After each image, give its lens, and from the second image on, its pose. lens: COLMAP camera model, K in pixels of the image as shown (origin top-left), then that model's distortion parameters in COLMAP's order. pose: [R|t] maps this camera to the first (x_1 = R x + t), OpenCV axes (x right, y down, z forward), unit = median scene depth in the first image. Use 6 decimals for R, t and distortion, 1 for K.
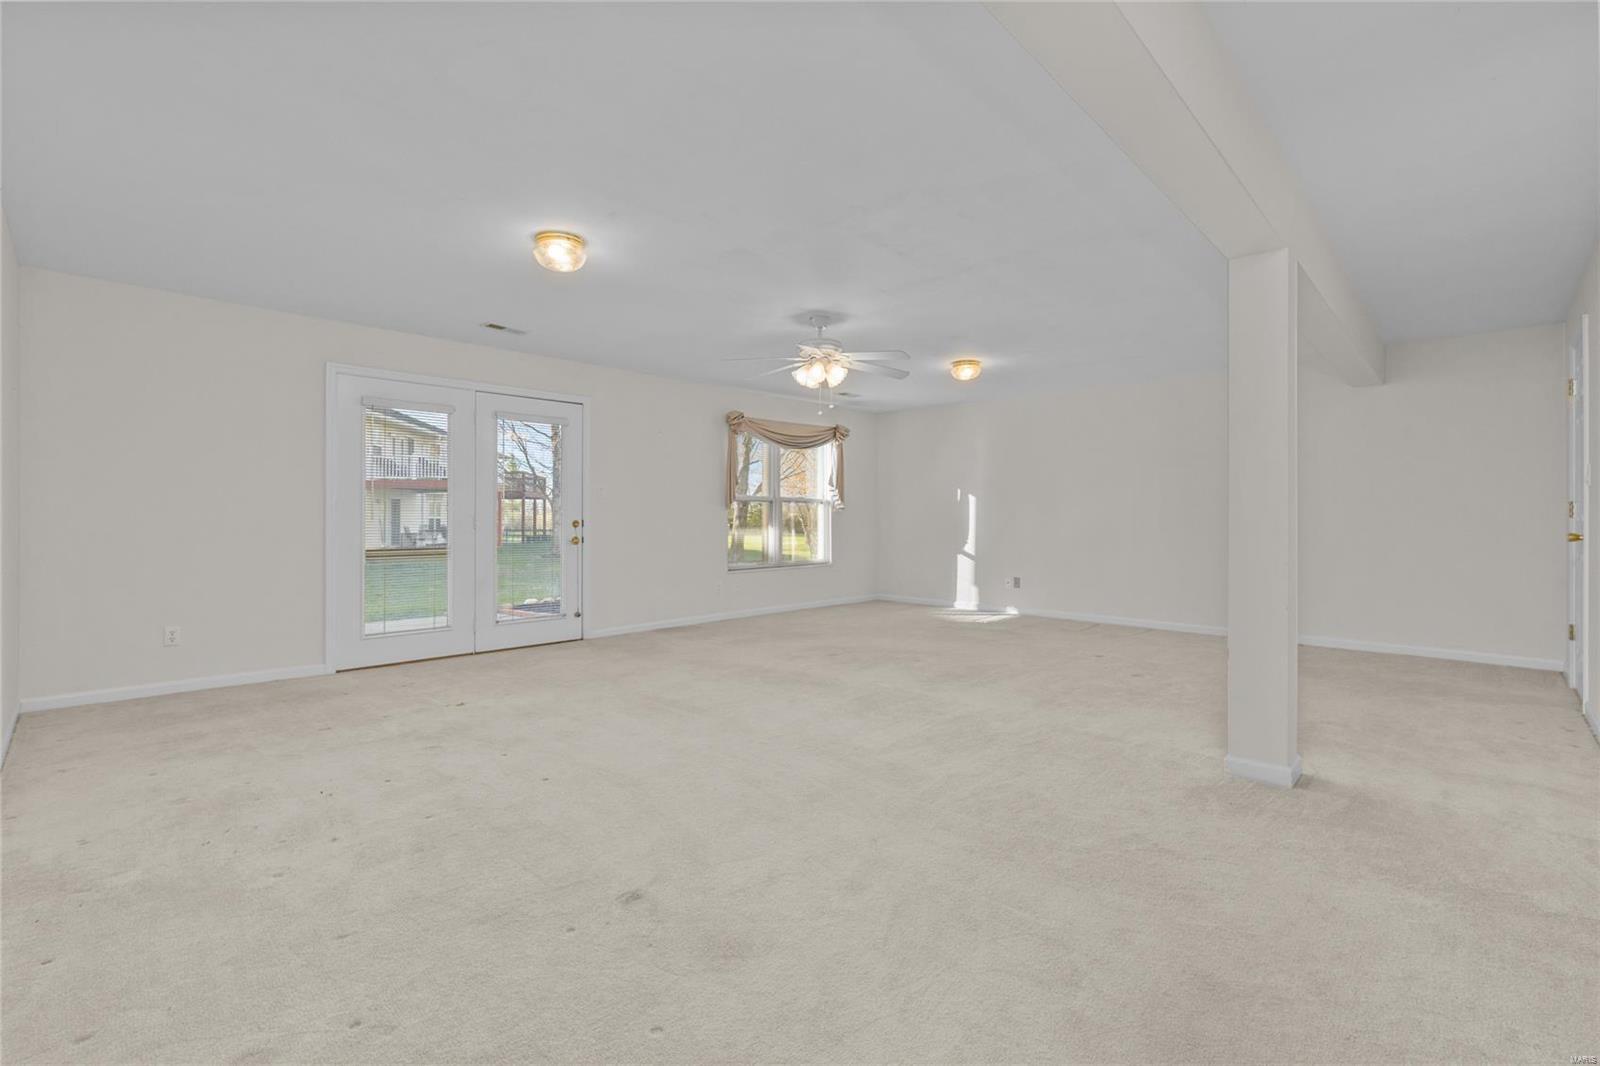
lens RADIAL K [[694.6, 0, 803.7], [0, 694.6, 533.9], [0, 0, 1]] dist [0.003694, 0.000714]
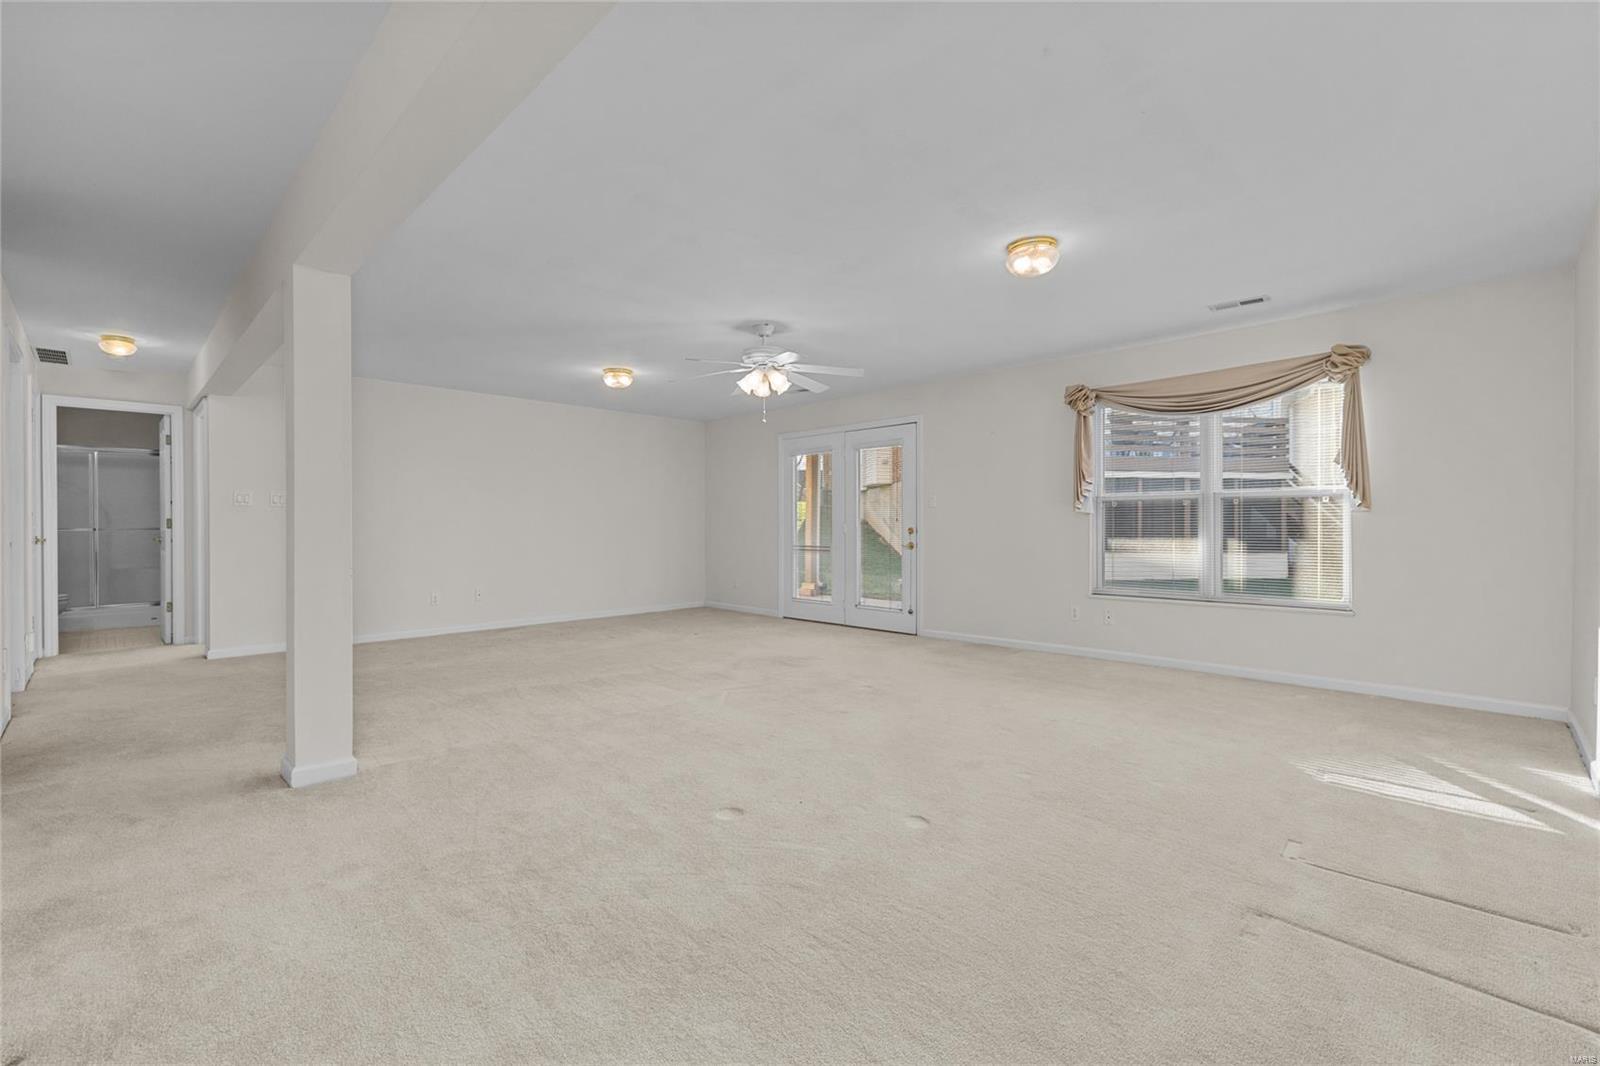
lens RADIAL K [[694.6, 0, 803.9], [0, 694.6, 529.8], [0, 0, 1]] dist [0.003694, 0.000714]
pose [[0.029873, -0.001598, -0.999552, 0.789891], [-0.012301, 0.999922, -0.001967, -0.011988], [0.999478, 0.012354, 0.029851, 0.791791]]
